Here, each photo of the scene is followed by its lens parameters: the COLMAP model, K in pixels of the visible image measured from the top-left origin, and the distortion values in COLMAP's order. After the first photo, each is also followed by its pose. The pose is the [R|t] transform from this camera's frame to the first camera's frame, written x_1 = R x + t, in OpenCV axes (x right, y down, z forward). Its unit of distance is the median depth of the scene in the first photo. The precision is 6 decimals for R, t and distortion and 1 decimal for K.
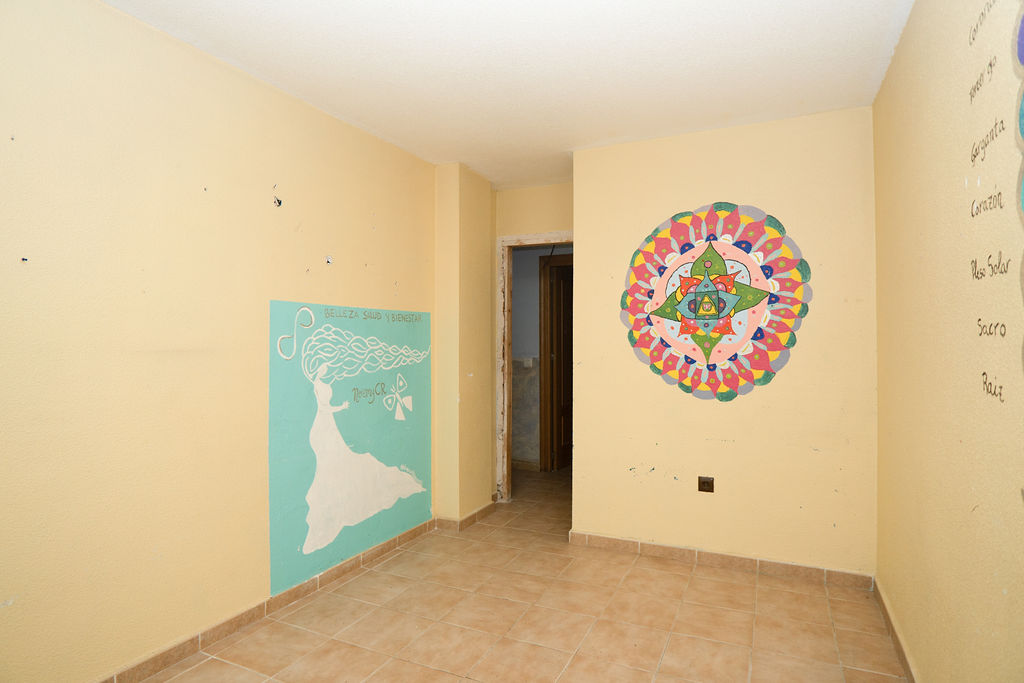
lens RADIAL K [[559.5, 0, 517.3], [0, 559.5, 326.4], [0, 0, 1]] dist [-0.042239, 0.012411]
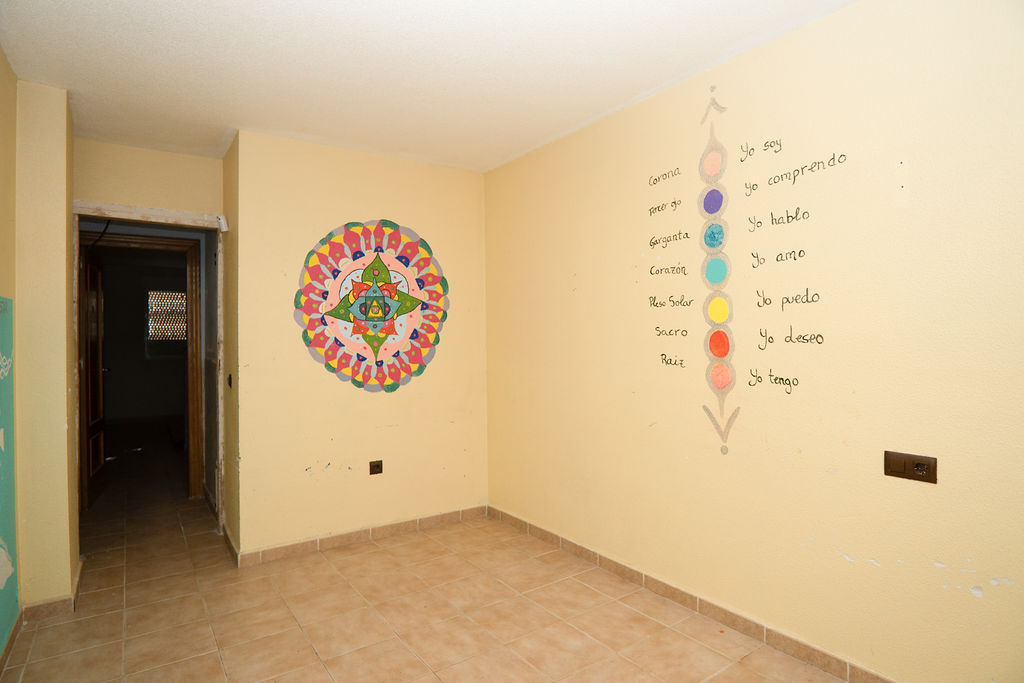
lens RADIAL K [[550.8, 0, 513.7], [0, 550.8, 325.0], [0, 0, 1]] dist [-0.024859, 0.001221]
pose [[0.498043, 0.018313, 0.866959, -0.487777], [-0.015156, 0.999808, -0.012412, 0.004633], [-0.867020, -0.006958, 0.498225, 0.200587]]
